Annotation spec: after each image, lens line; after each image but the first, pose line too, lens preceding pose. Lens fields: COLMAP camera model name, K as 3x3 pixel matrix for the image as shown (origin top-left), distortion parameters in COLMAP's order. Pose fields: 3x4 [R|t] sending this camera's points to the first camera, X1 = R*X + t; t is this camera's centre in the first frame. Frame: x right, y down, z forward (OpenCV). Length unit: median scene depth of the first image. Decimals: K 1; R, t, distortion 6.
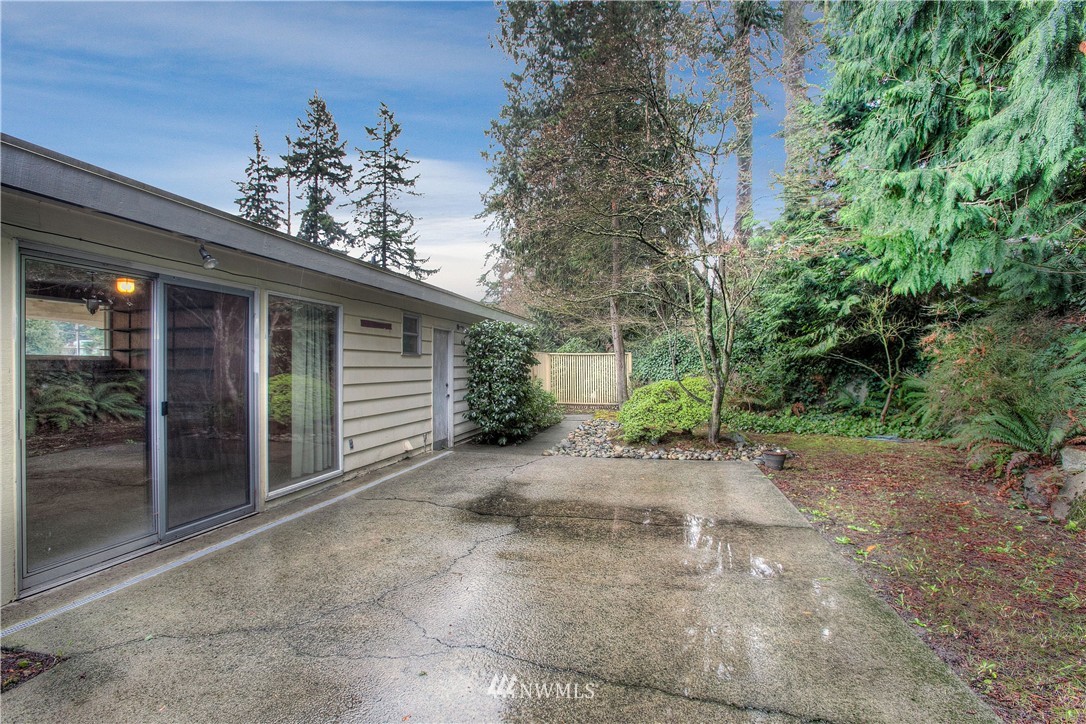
lens RADIAL K [[492.9, 0, 556.7], [0, 492.9, 366.1], [0, 0, 1]] dist [-0.020604, 0.001005]
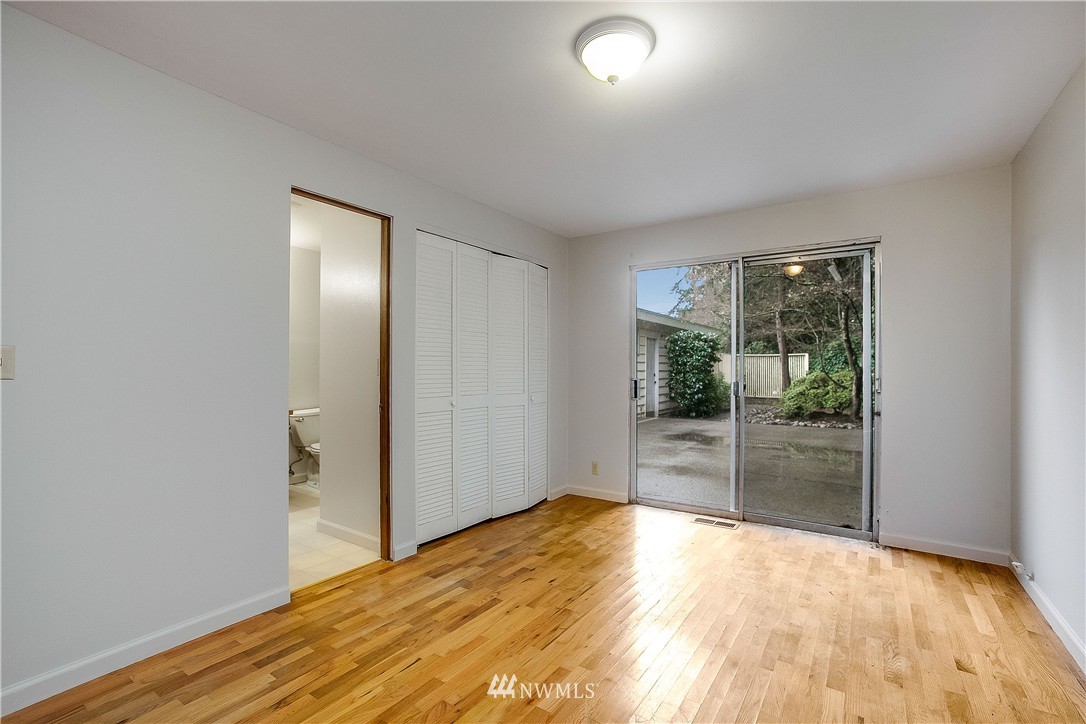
lens RADIAL K [[492.9, 0, 556.7], [0, 492.9, 366.1], [0, 0, 1]] dist [-0.020604, 0.001005]
pose [[0.927384, 0.003880, -0.374090, 0.059341], [-0.006885, 0.999954, -0.006695, 0.023608], [0.374047, 0.008784, 0.927368, -0.490479]]
